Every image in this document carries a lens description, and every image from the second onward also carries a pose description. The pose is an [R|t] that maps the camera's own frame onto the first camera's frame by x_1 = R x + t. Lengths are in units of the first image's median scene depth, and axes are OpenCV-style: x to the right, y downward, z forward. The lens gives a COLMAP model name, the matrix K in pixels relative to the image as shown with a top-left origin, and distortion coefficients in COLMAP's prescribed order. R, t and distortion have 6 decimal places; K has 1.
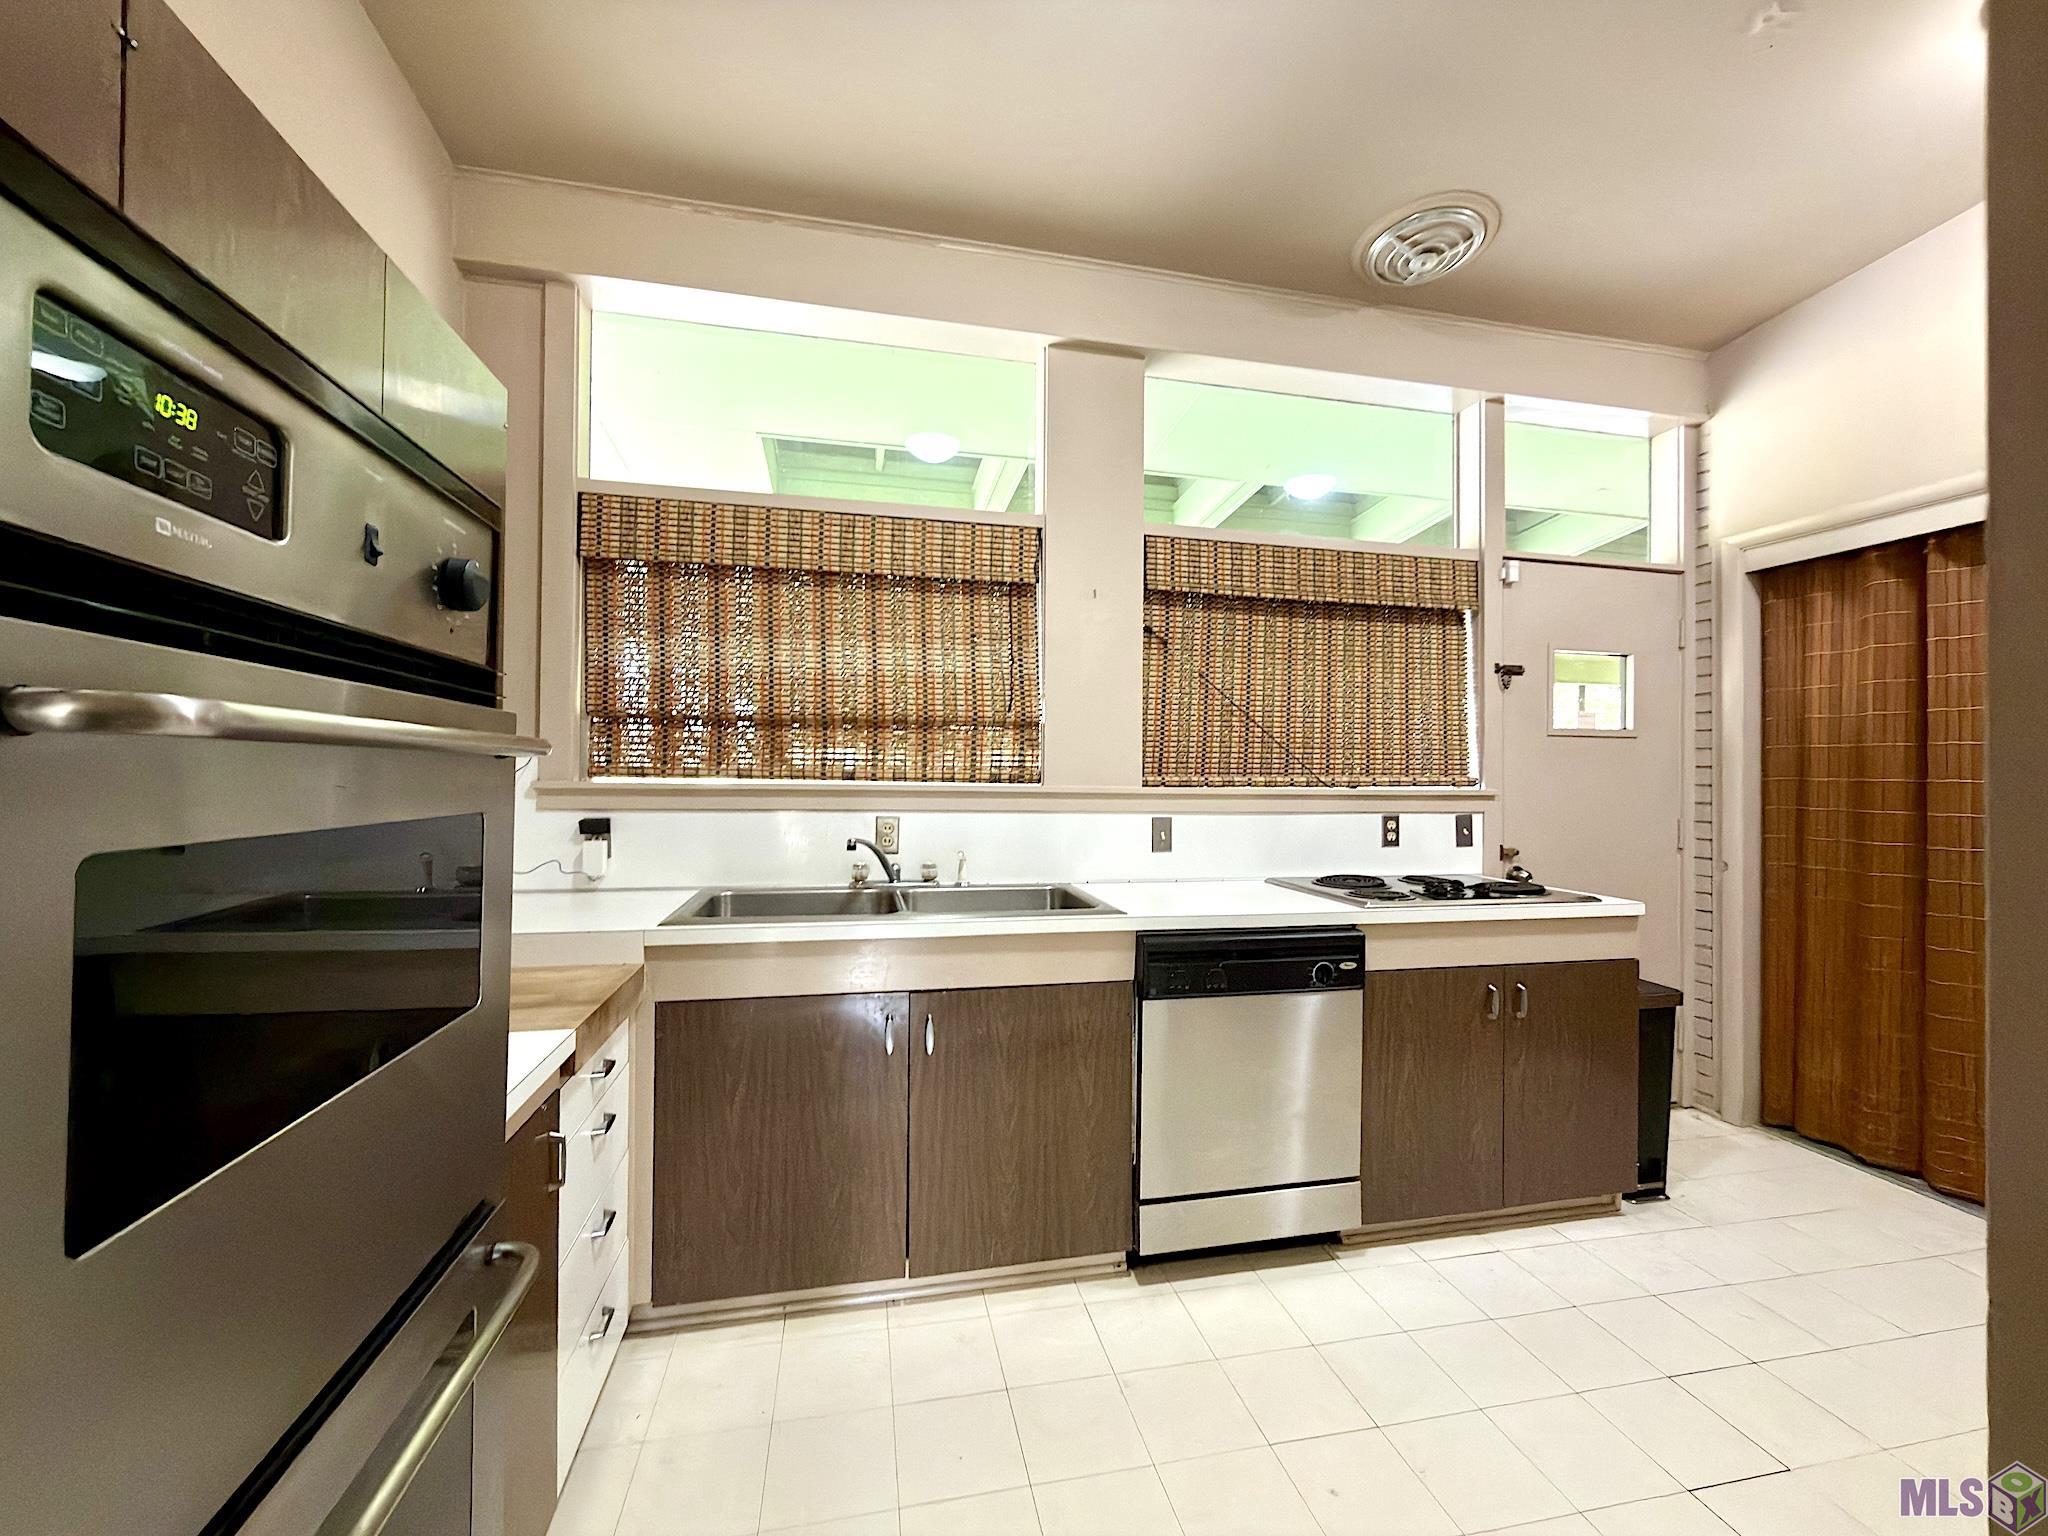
lens RADIAL K [[820.5, 0, 1026.6], [0, 820.5, 770.1], [0, 0, 1]] dist [-0.000459, -0.000529]
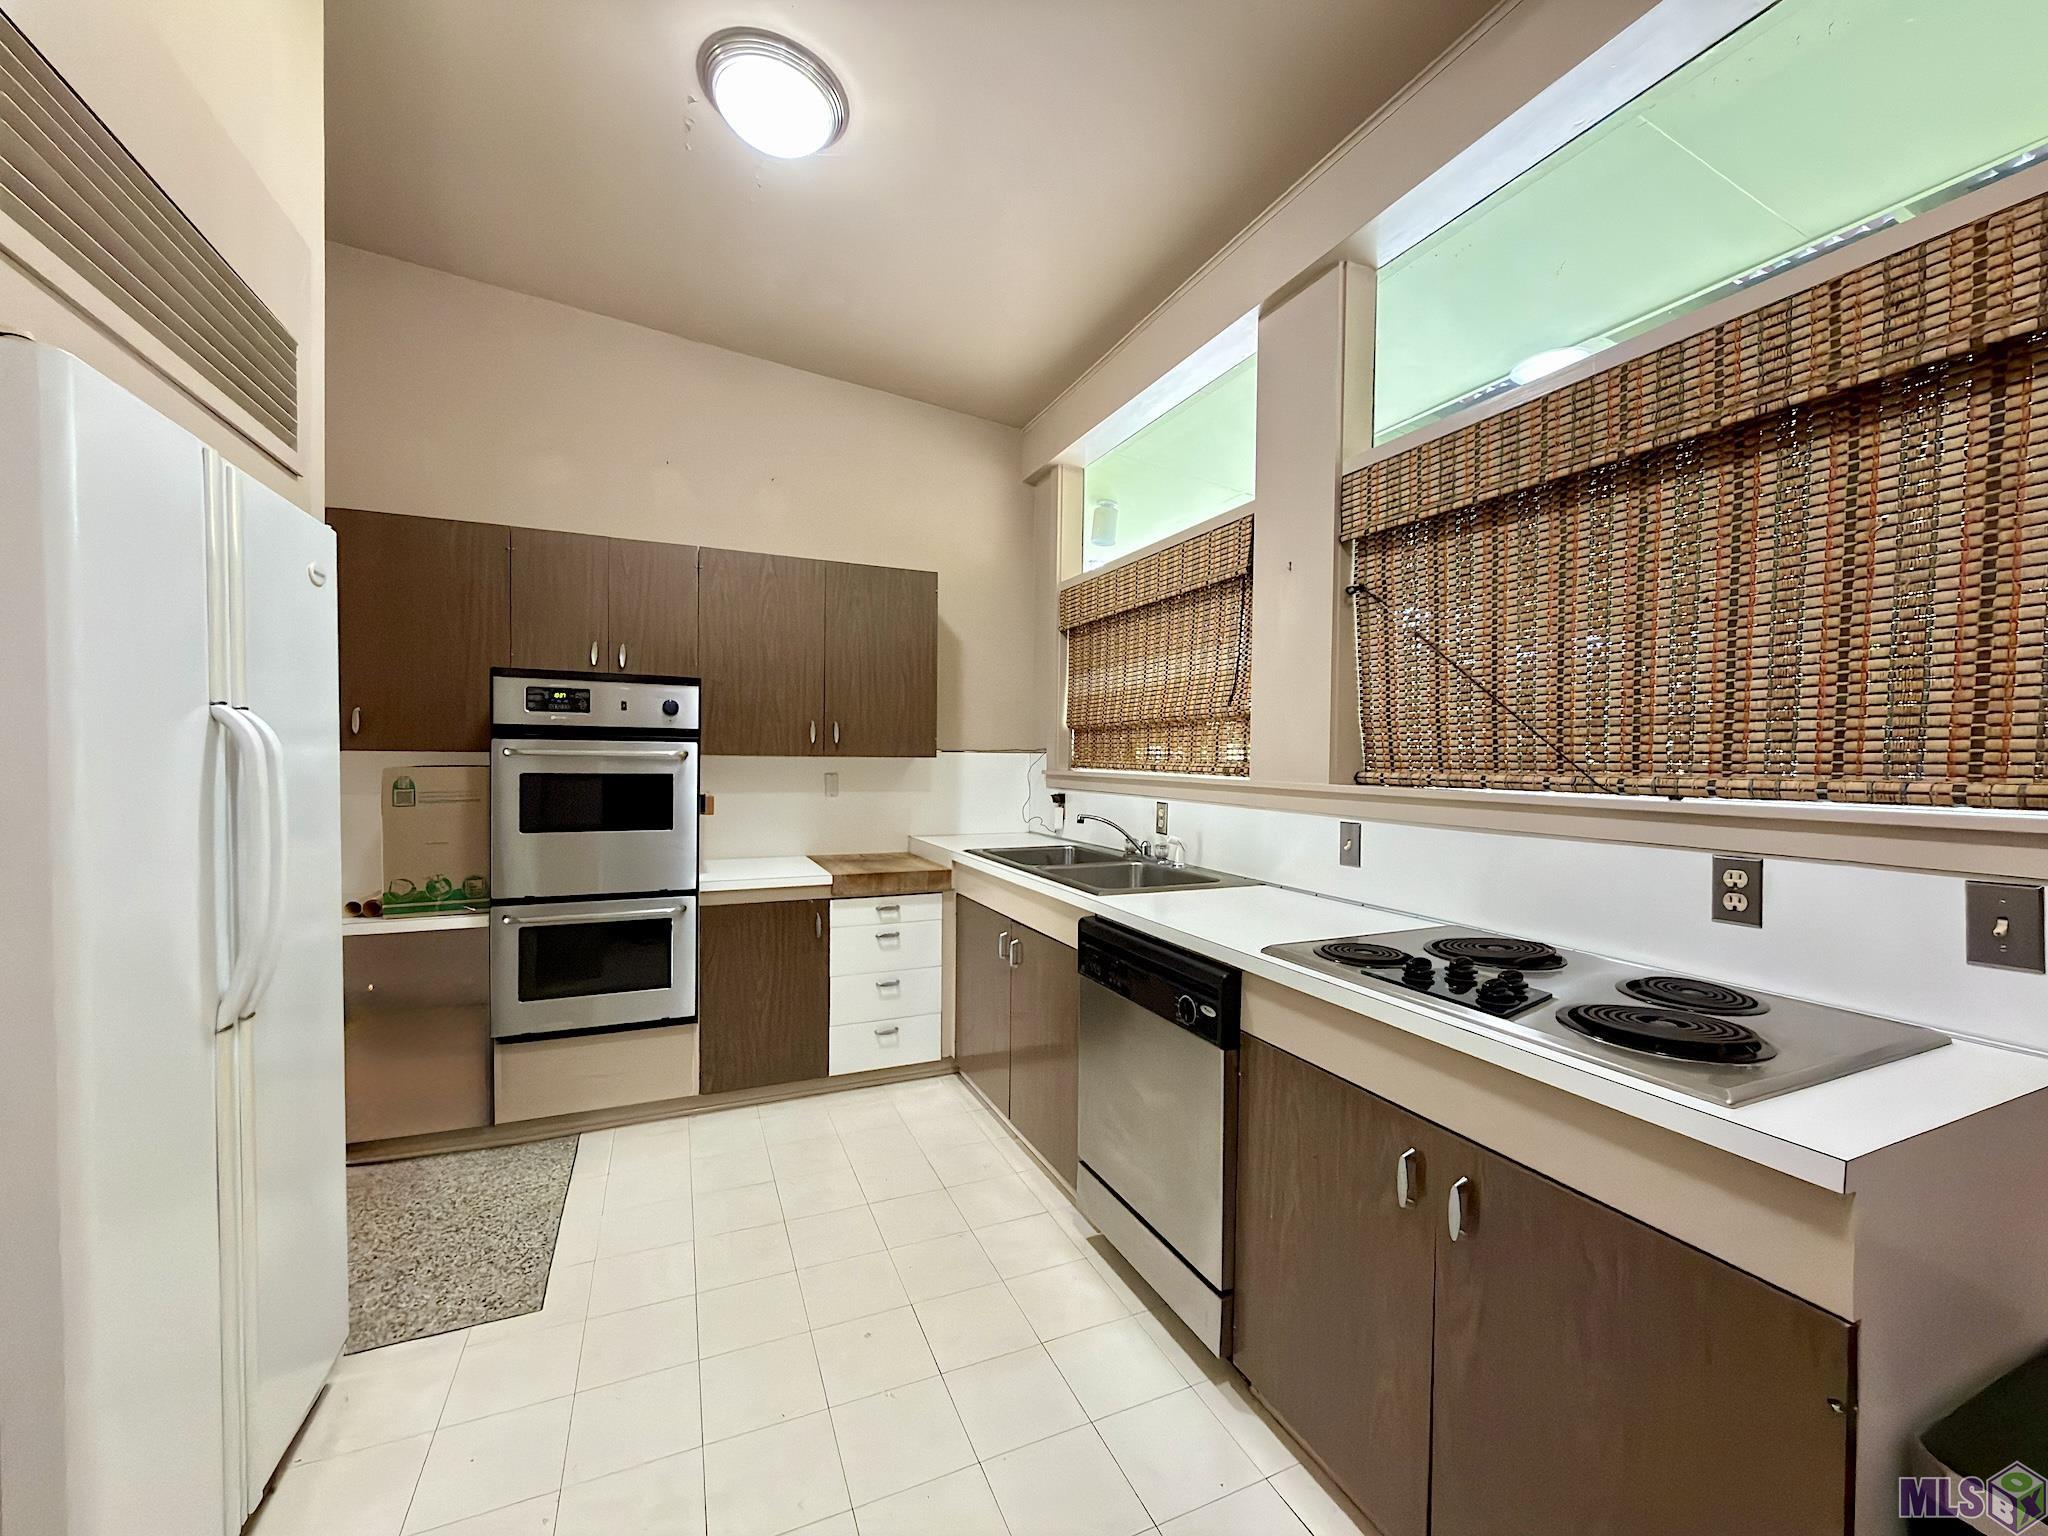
lens RADIAL K [[820.5, 0, 1025.0], [0, 820.5, 772.3], [0, 0, 1]] dist [-0.000459, -0.000529]
pose [[0.198309, 0.010874, -0.980079, 0.953414], [-0.003795, 0.999939, 0.010326, 0.001515], [0.980132, 0.001672, 0.198338, 0.569078]]
